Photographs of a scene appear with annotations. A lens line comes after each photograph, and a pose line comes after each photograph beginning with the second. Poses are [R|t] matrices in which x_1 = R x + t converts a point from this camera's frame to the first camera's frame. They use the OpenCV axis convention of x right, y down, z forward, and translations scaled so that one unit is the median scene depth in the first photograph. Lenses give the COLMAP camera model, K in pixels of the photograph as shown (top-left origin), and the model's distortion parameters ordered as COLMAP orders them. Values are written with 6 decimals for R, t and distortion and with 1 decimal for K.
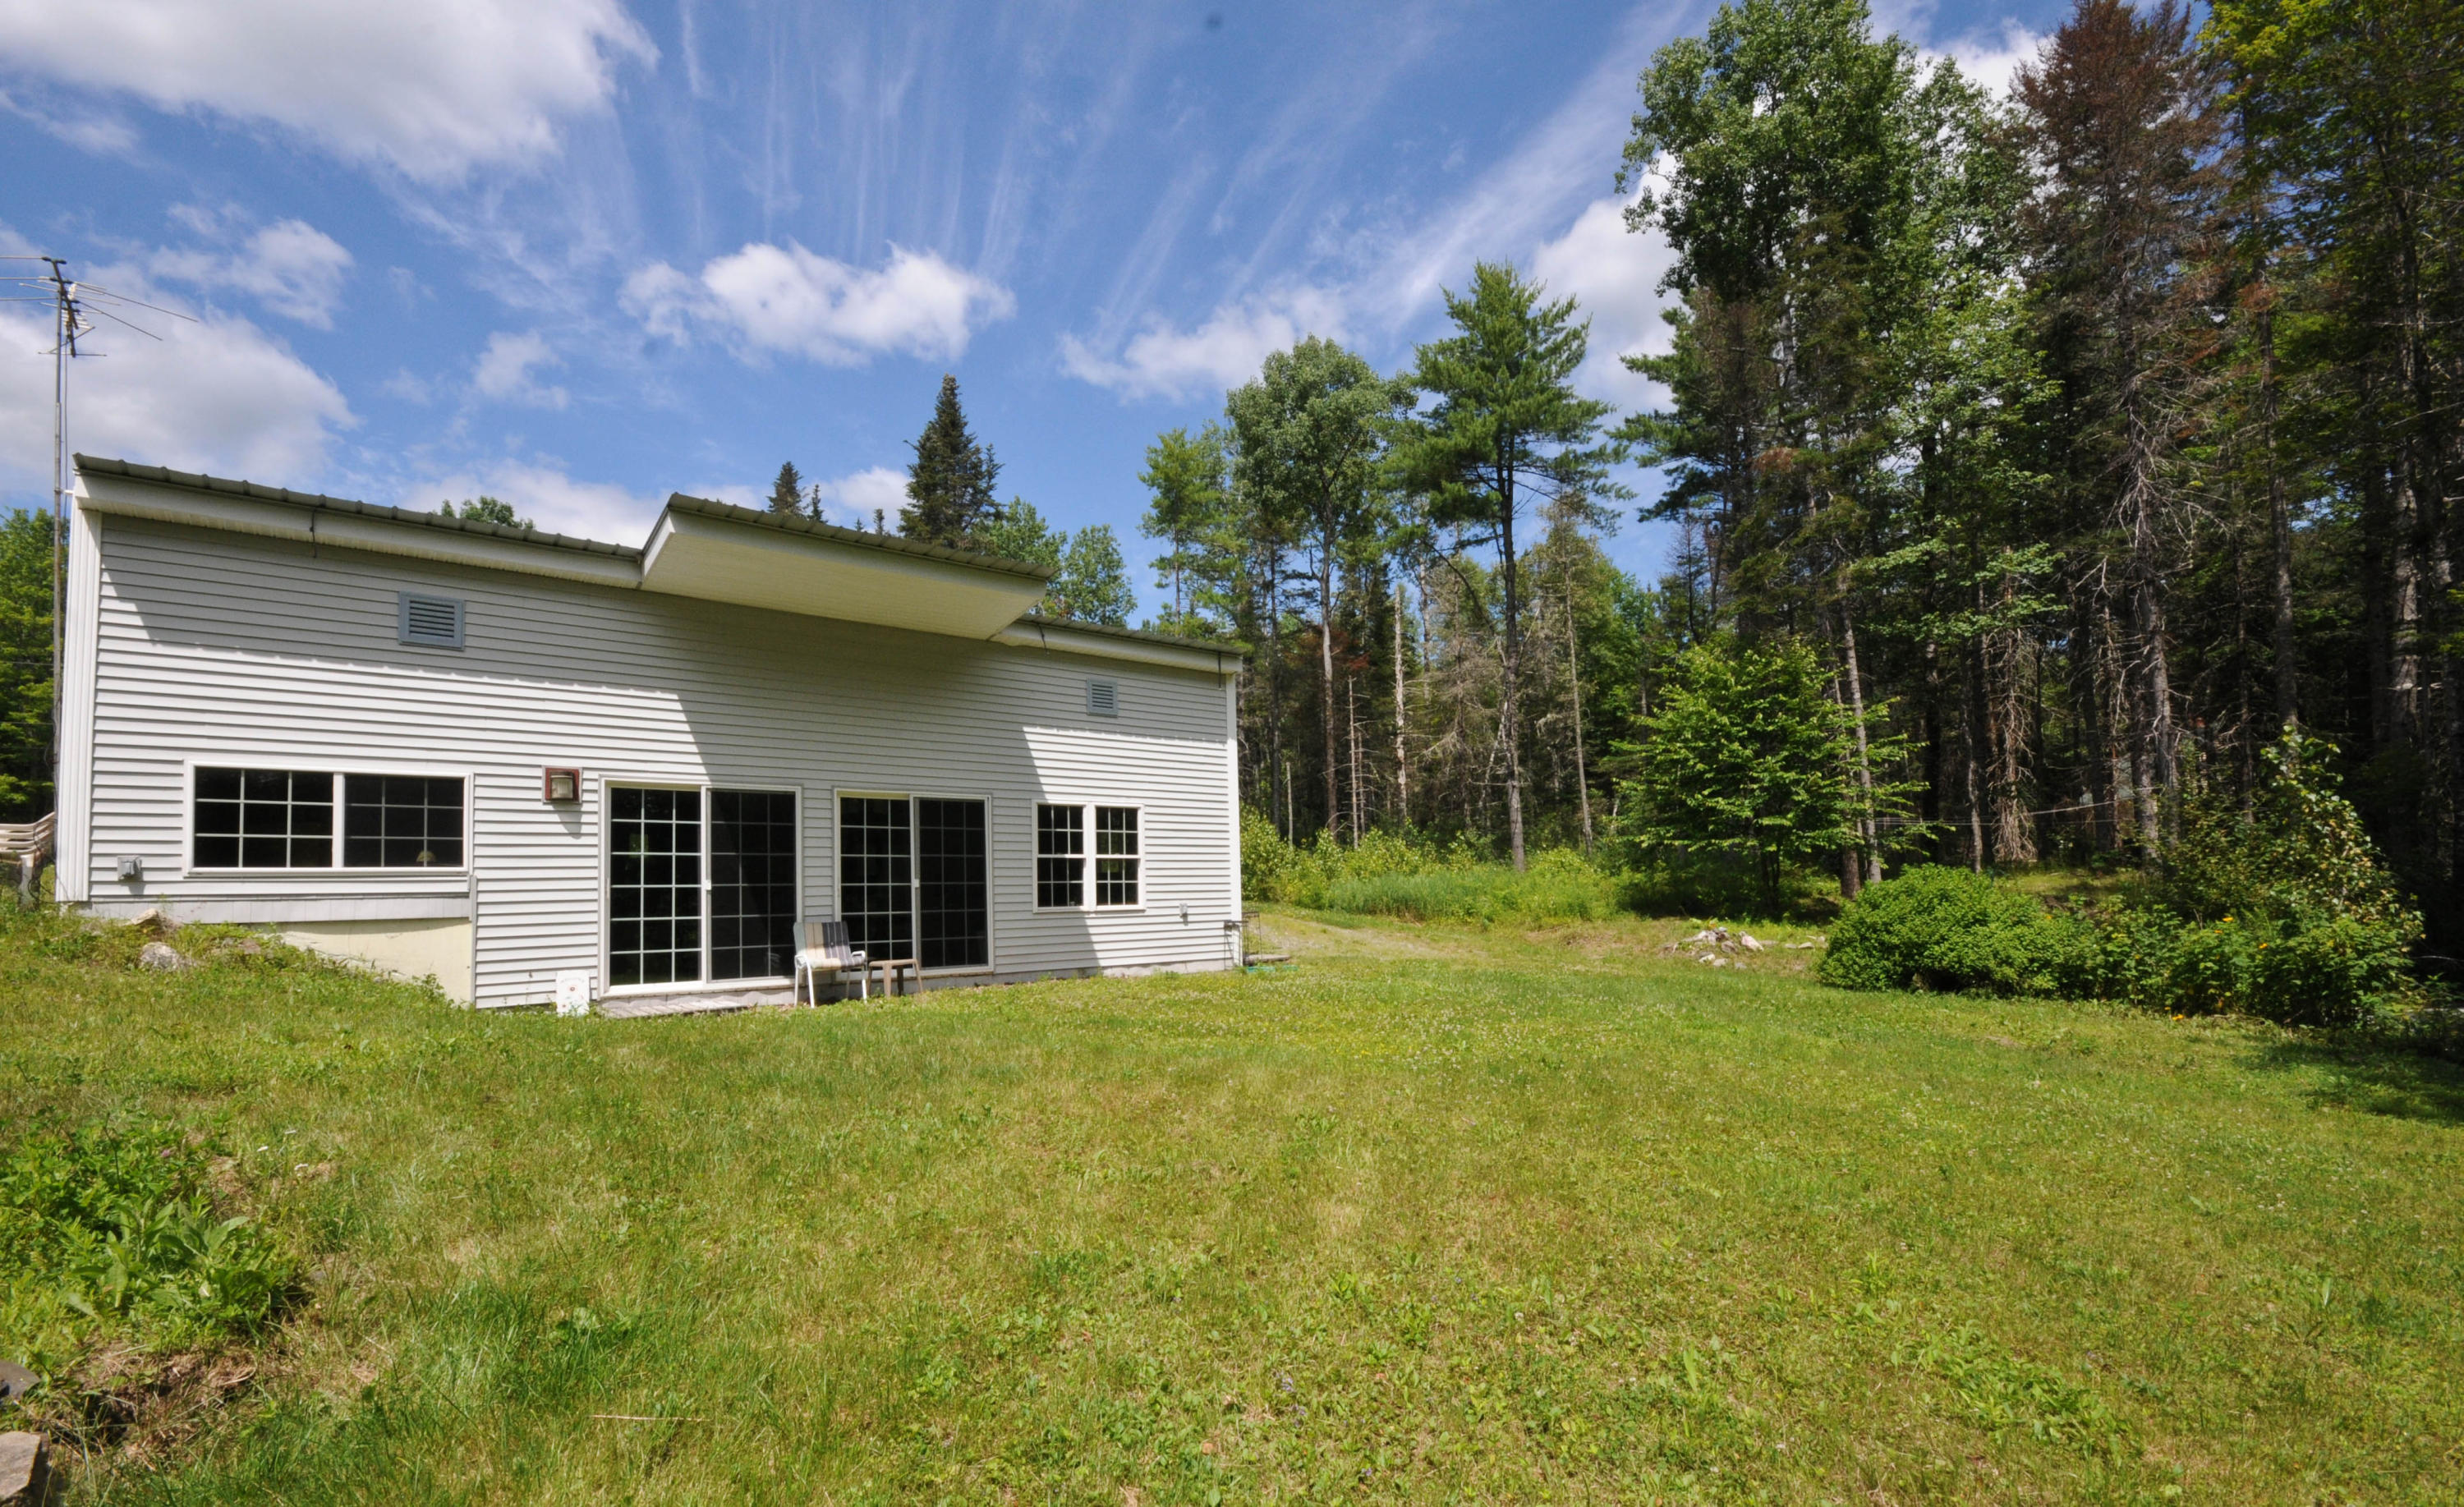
lens RADIAL K [[1061.3, 0, 1240.6], [0, 1061.3, 831.9], [0, 0, 1]] dist [0.001036, 0.000108]
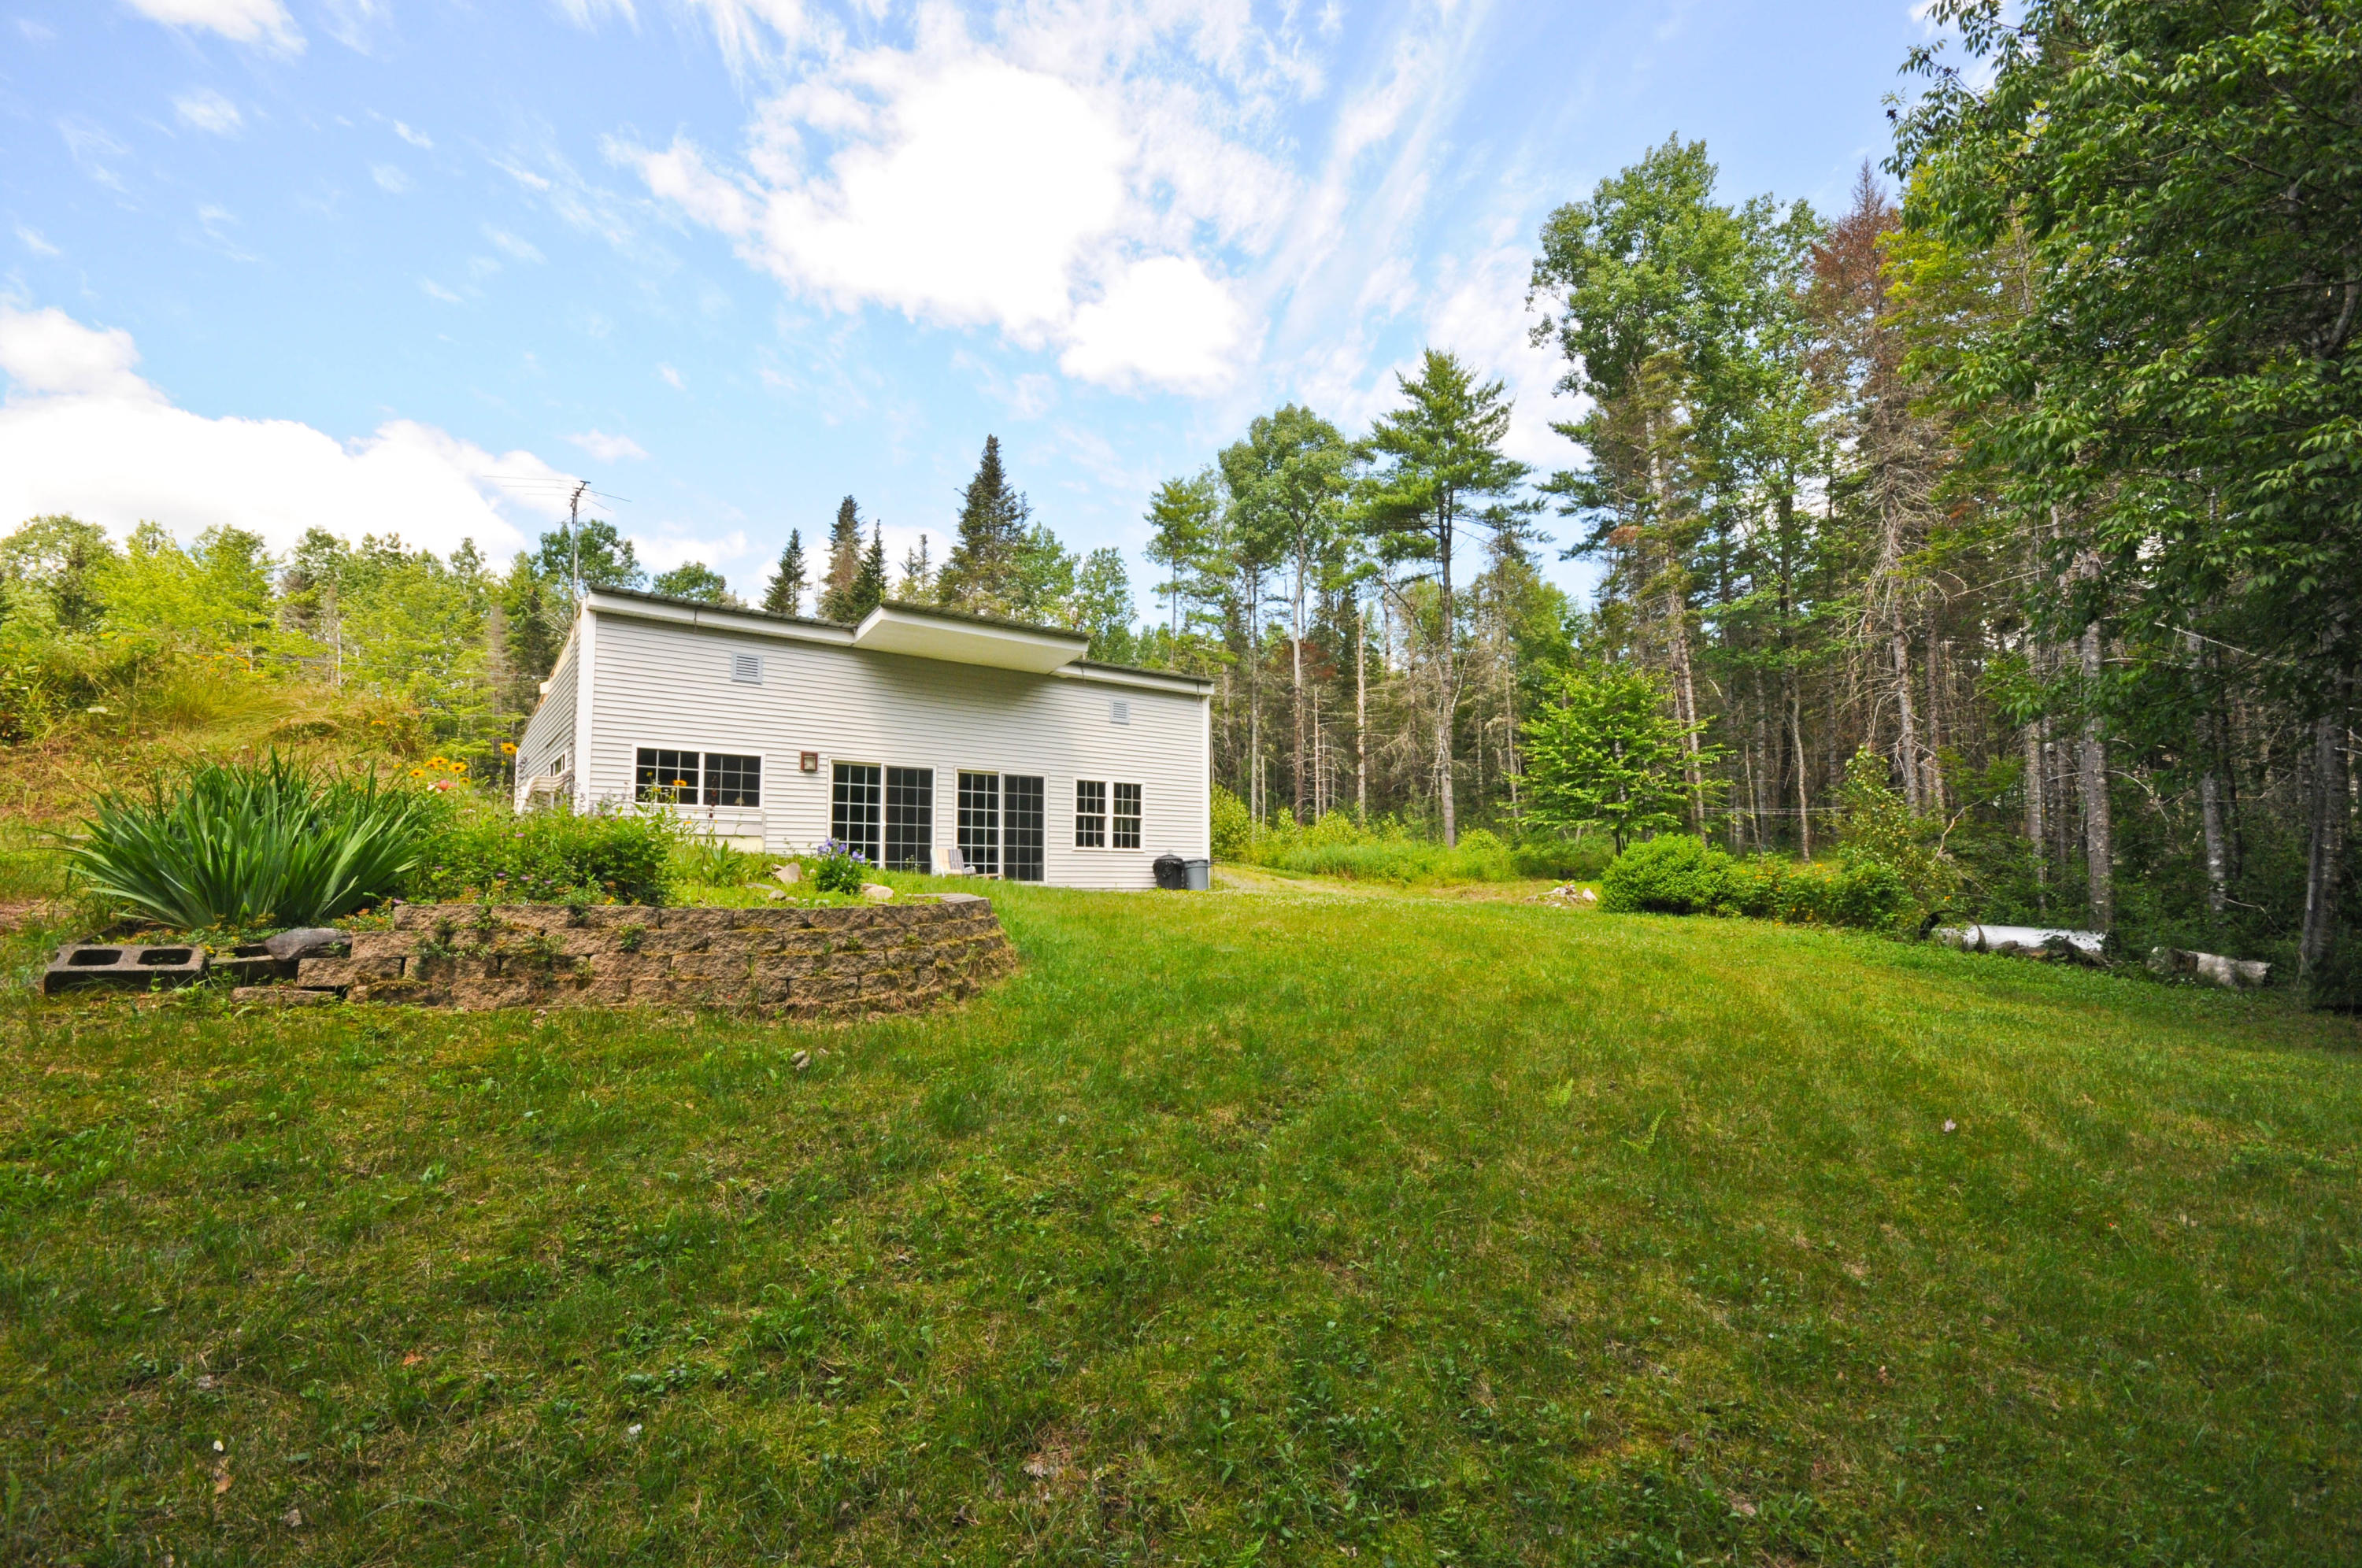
lens RADIAL K [[1023.0, 0, 1181.0], [0, 1023.0, 784.0], [0, 0, 1]] dist [-0.000188, -0.000016]
pose [[0.998517, 0.020026, -0.050626, 0.012957], [-0.021819, 0.999145, -0.035111, 0.010594], [0.049879, 0.036163, 0.998100, -0.177703]]
